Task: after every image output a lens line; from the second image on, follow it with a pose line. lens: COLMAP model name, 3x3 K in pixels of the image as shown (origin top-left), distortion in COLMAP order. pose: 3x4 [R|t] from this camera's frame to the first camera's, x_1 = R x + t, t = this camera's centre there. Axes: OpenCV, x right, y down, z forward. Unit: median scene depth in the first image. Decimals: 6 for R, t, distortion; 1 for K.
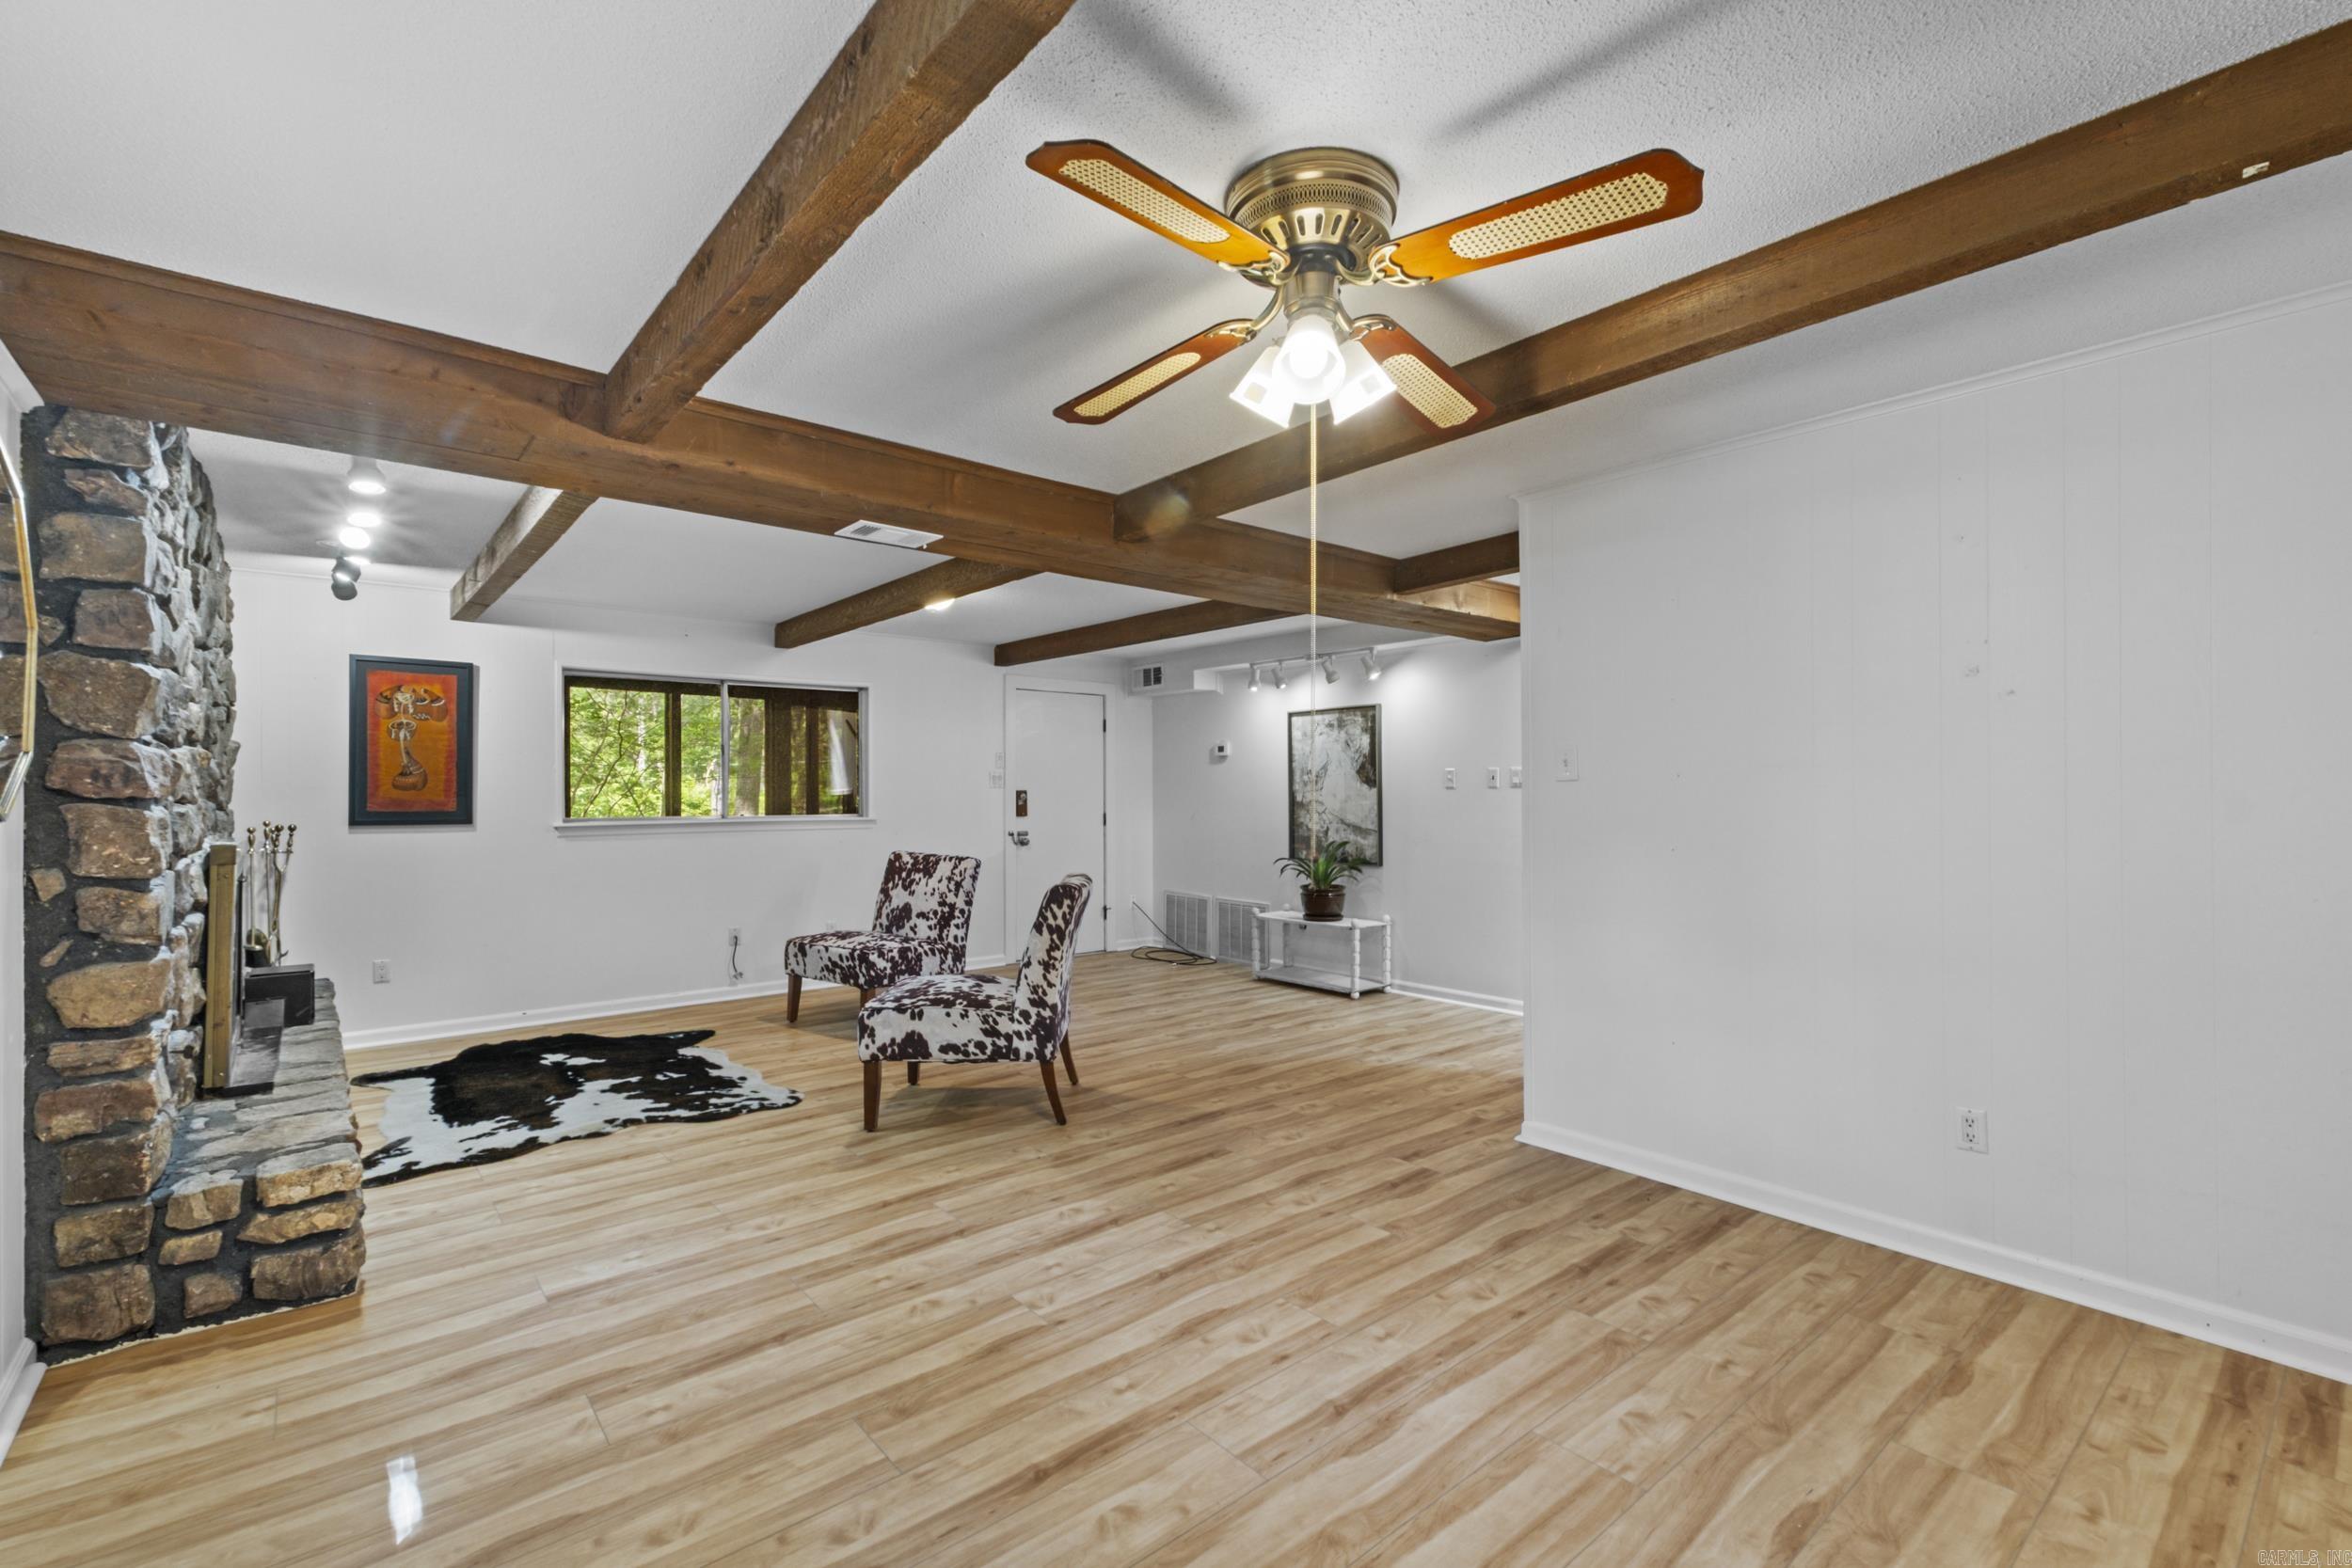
lens RADIAL K [[1022.5, 0, 1161.5], [0, 1022.5, 790.6], [0, 0, 1]] dist [0.010845, -0.000363]
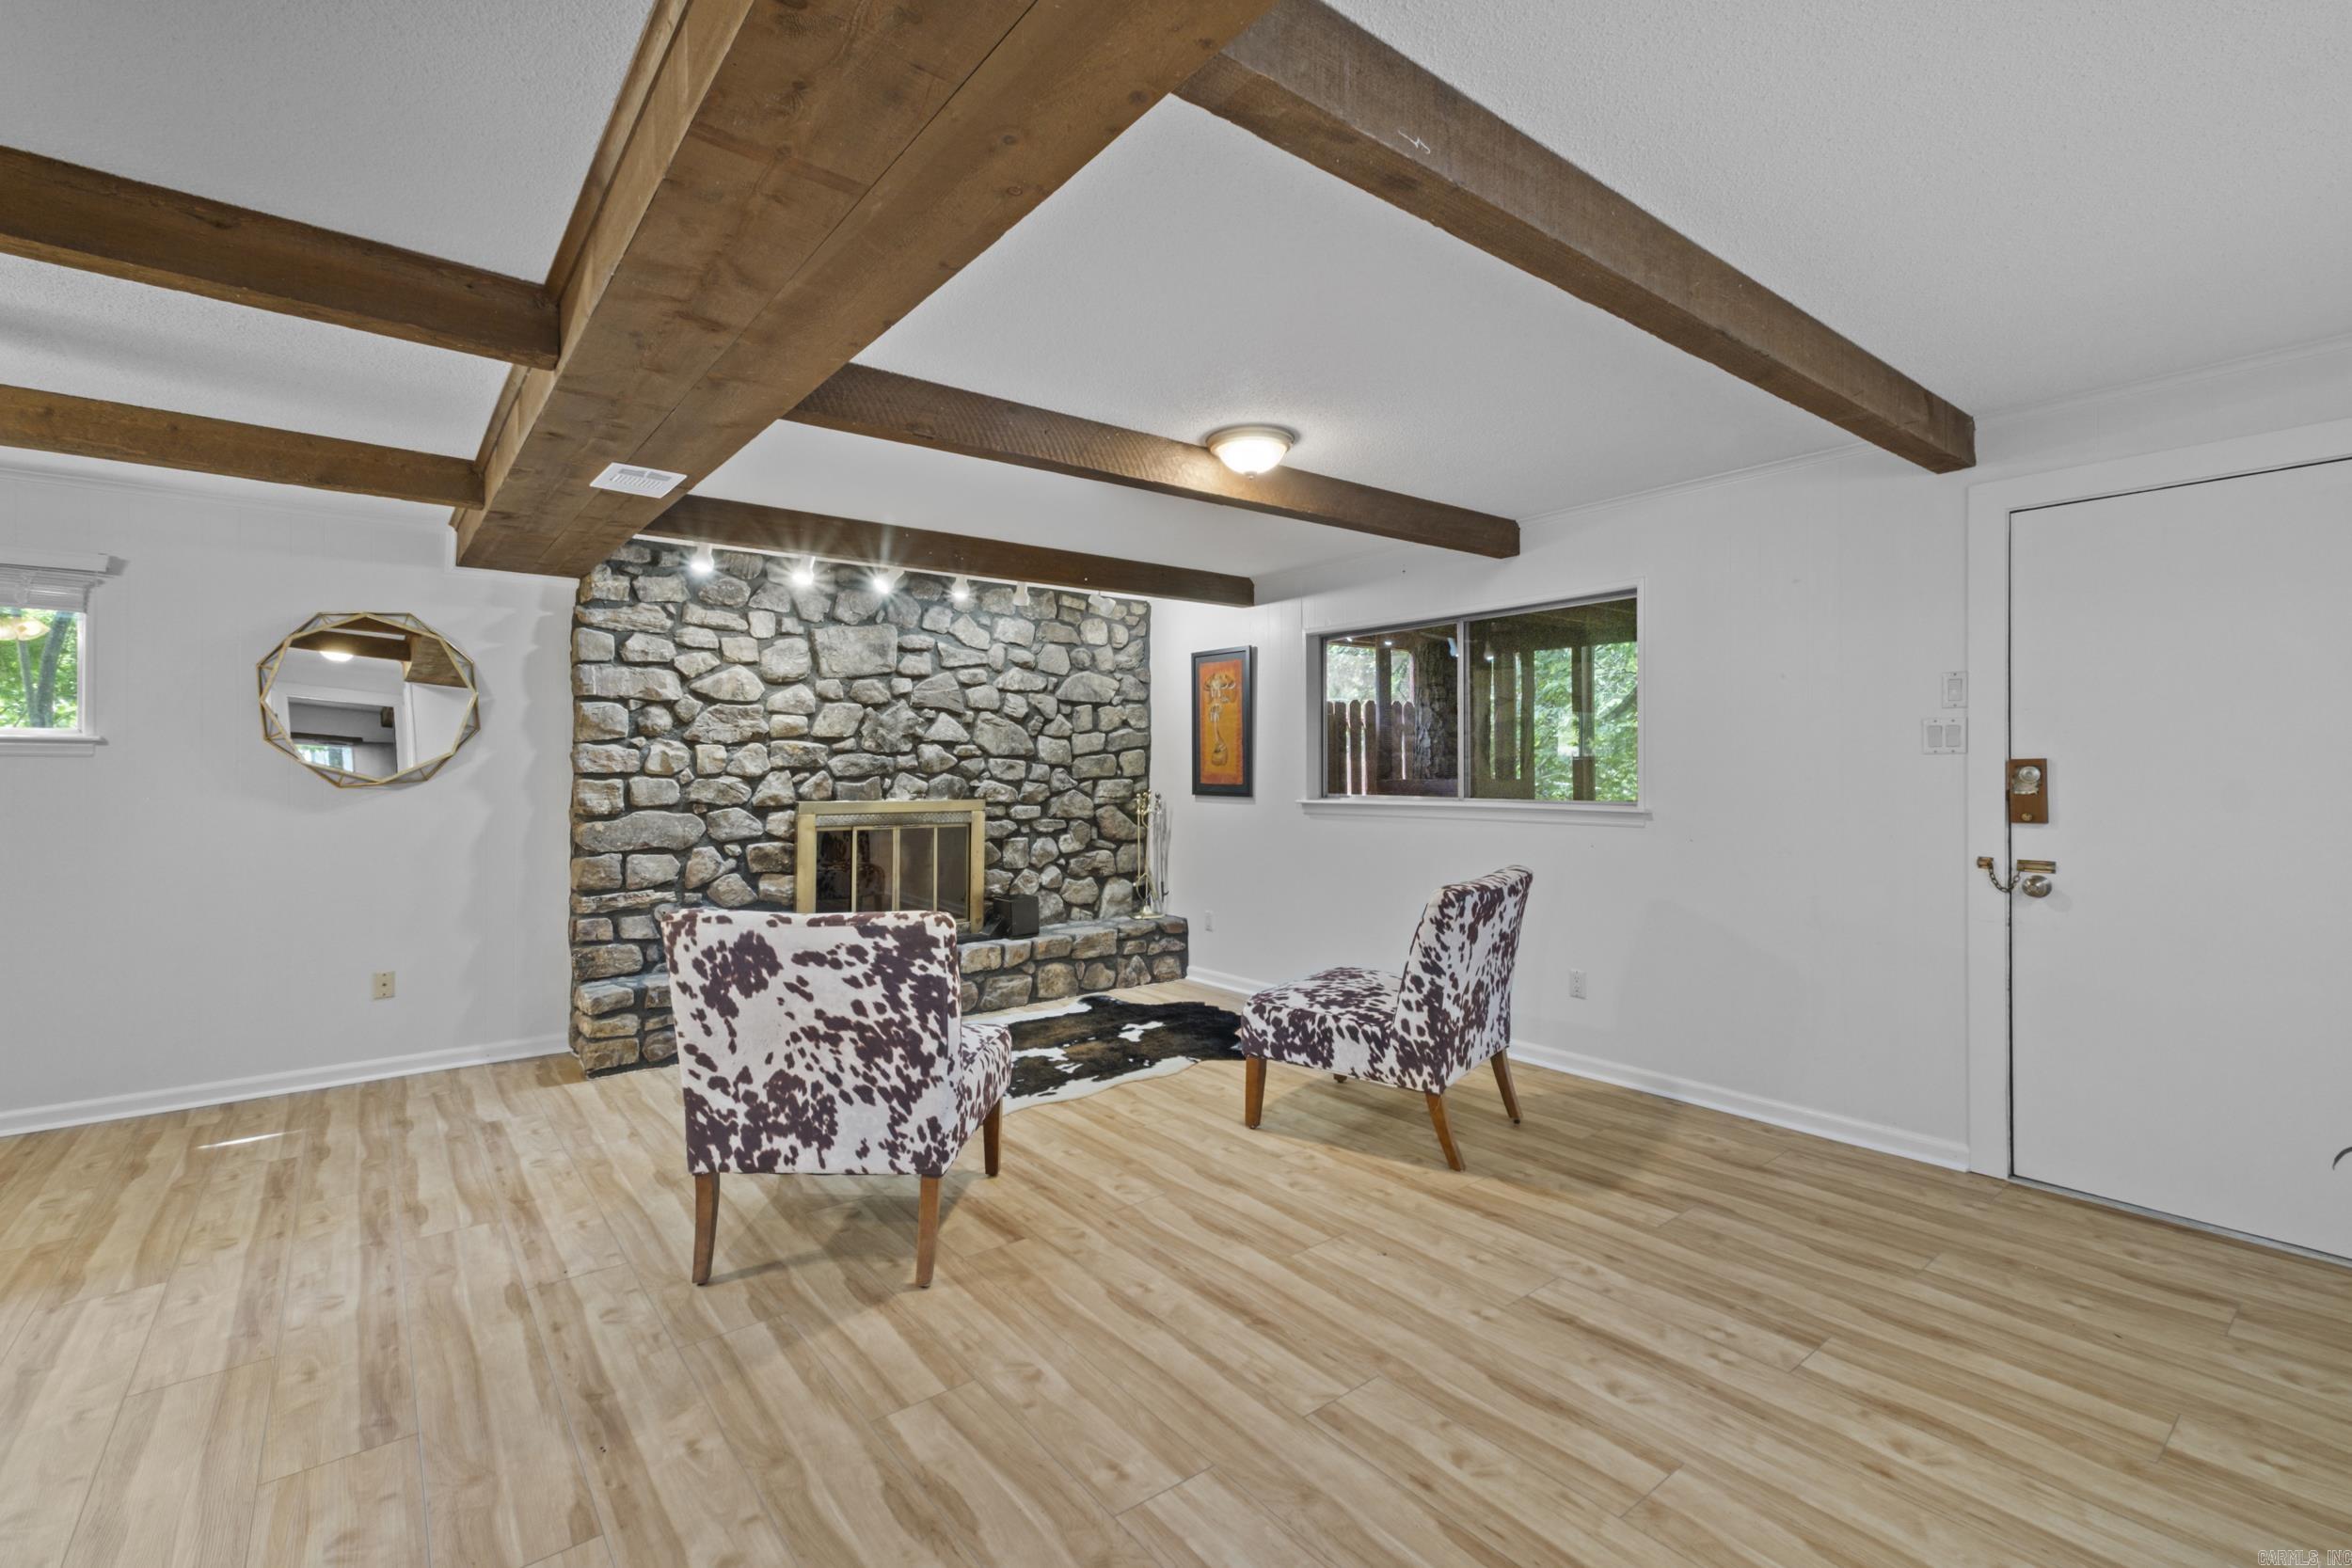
lens RADIAL K [[1022.5, 0, 1161.5], [0, 1022.5, 769.7], [0, 0, 1]] dist [0.010845, -0.000363]
pose [[-0.023766, 0.002816, -0.999714, 0.577467], [0.006511, 0.999975, 0.002662, 0.001407], [0.999696, -0.006446, -0.023784, 1.385782]]
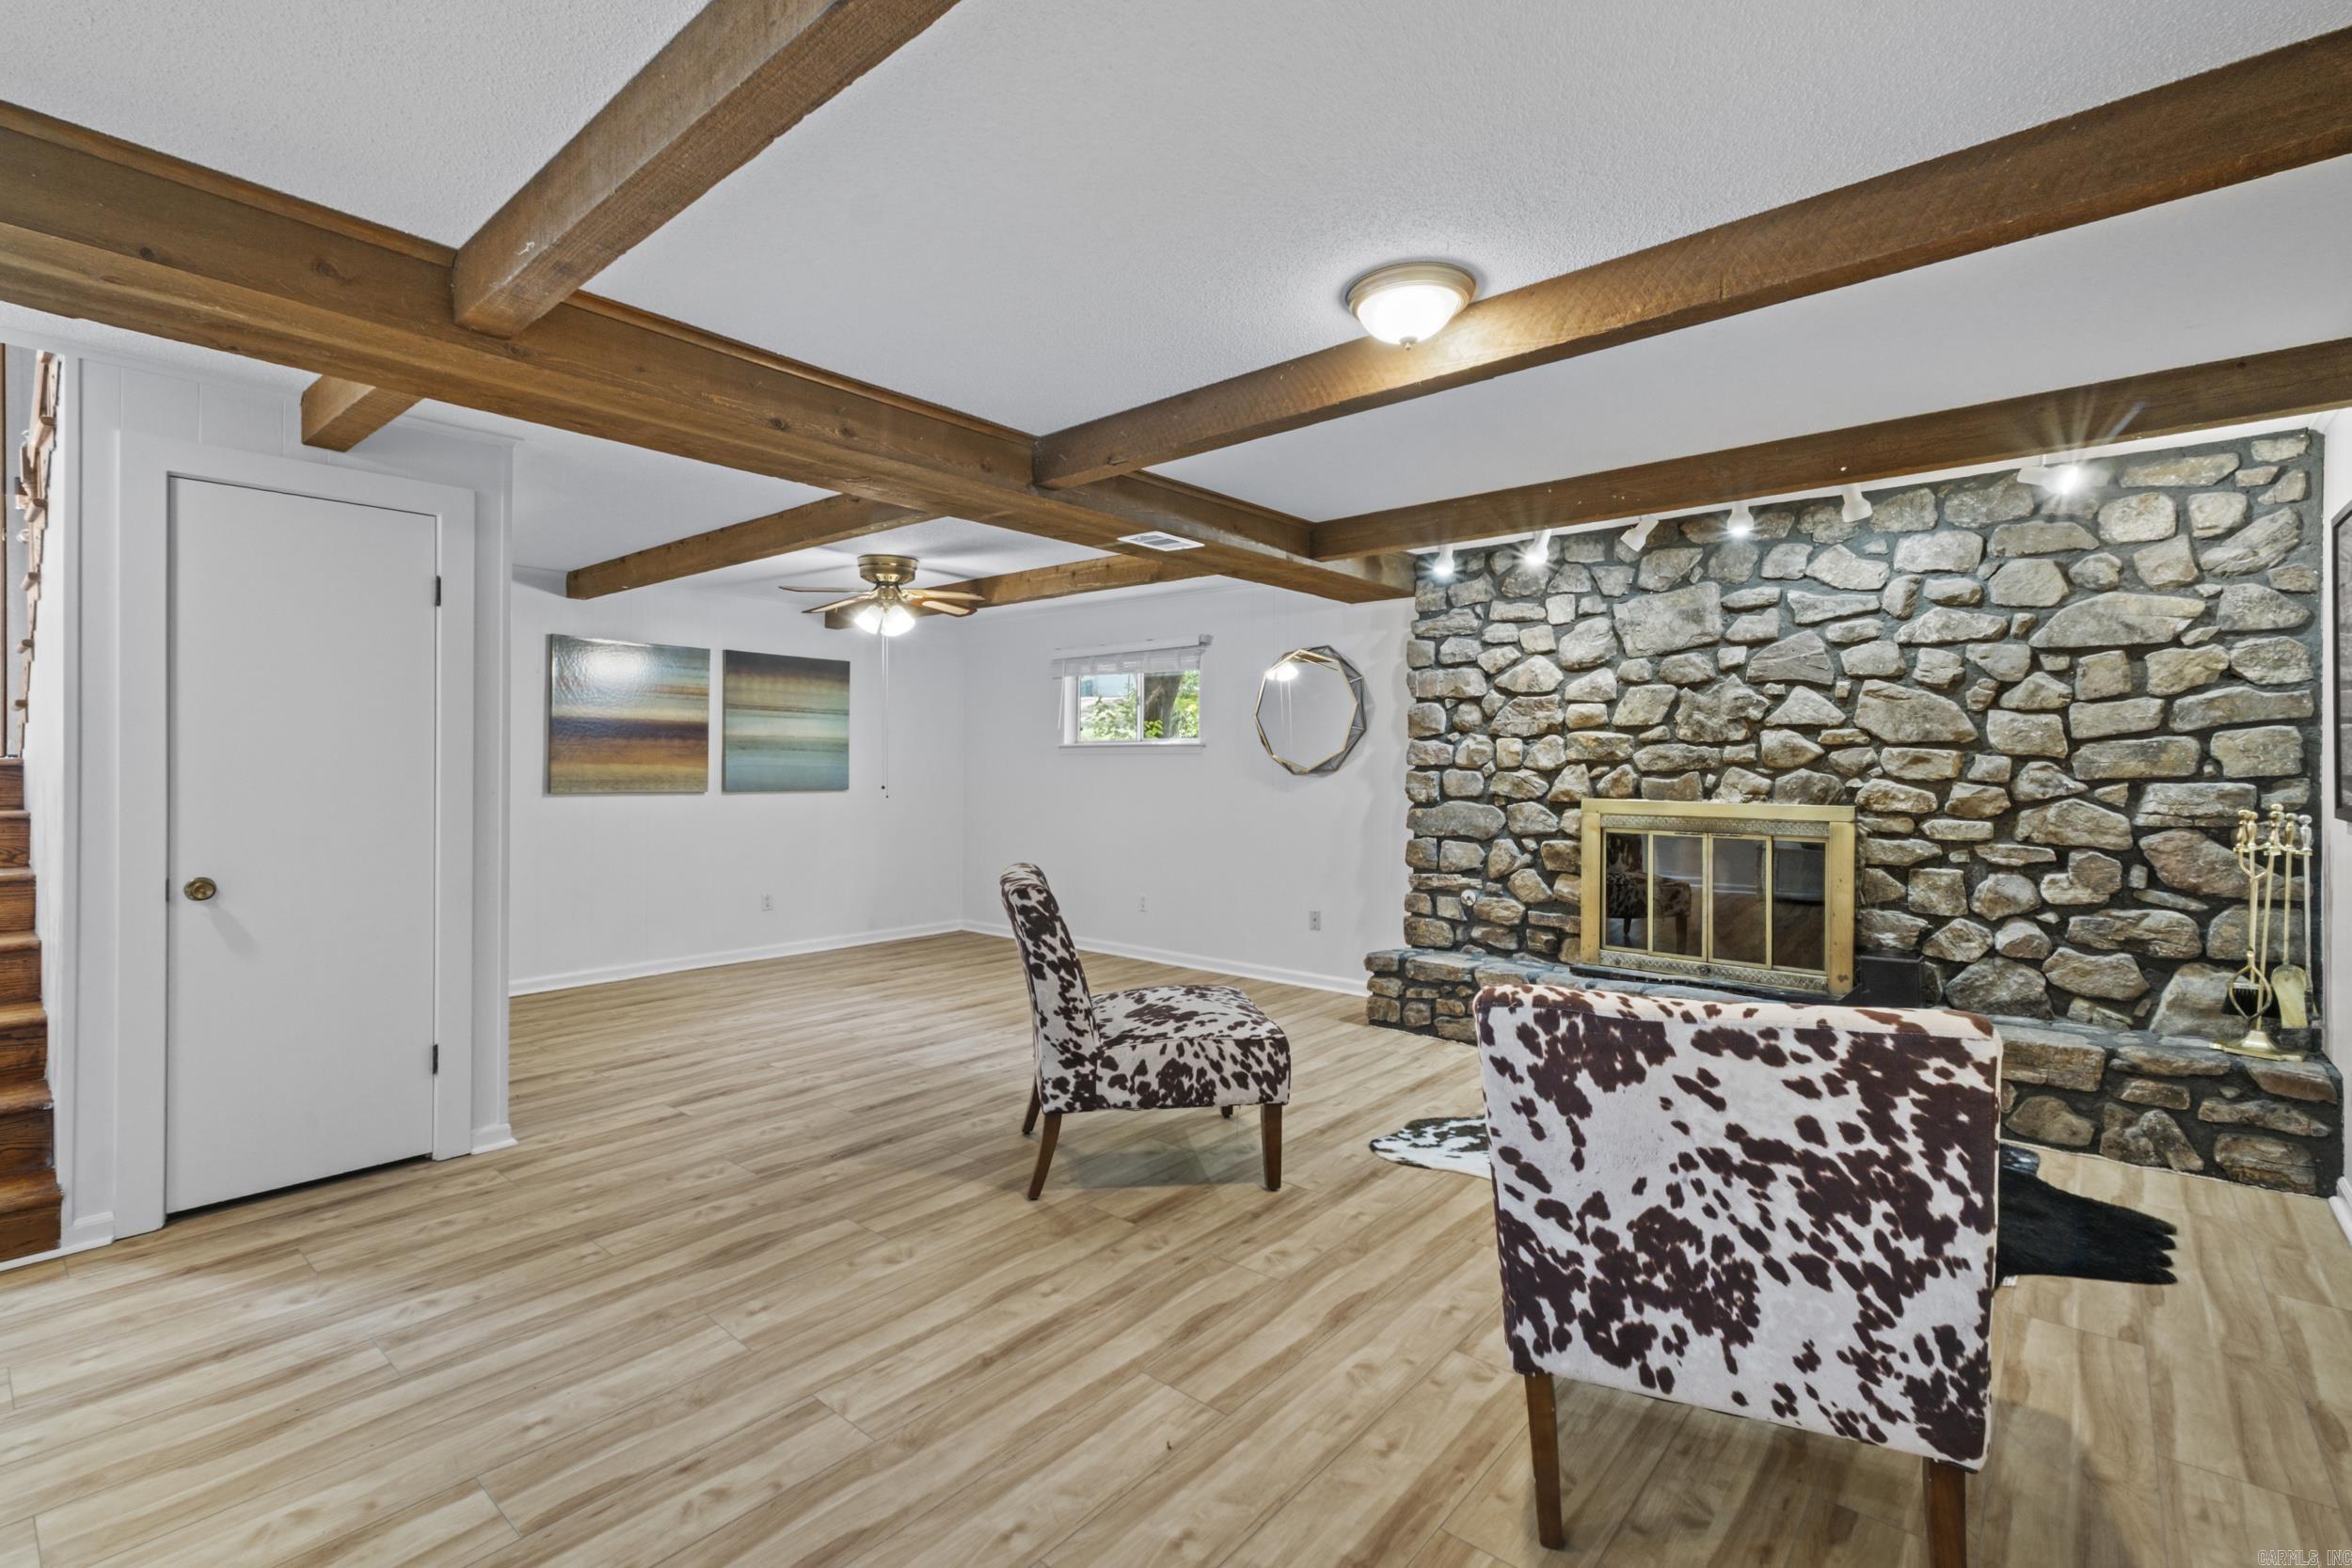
lens RADIAL K [[1063.9, 0, 1184.0], [0, 1063.9, 768.1], [0, 0, 1]] dist [0.003301, 0.000578]
pose [[-0.983478, 0.002254, -0.181011, -0.067866], [0.002151, 0.999997, 0.000766, 0.005779], [0.181013, 0.000364, -0.983481, 2.057560]]
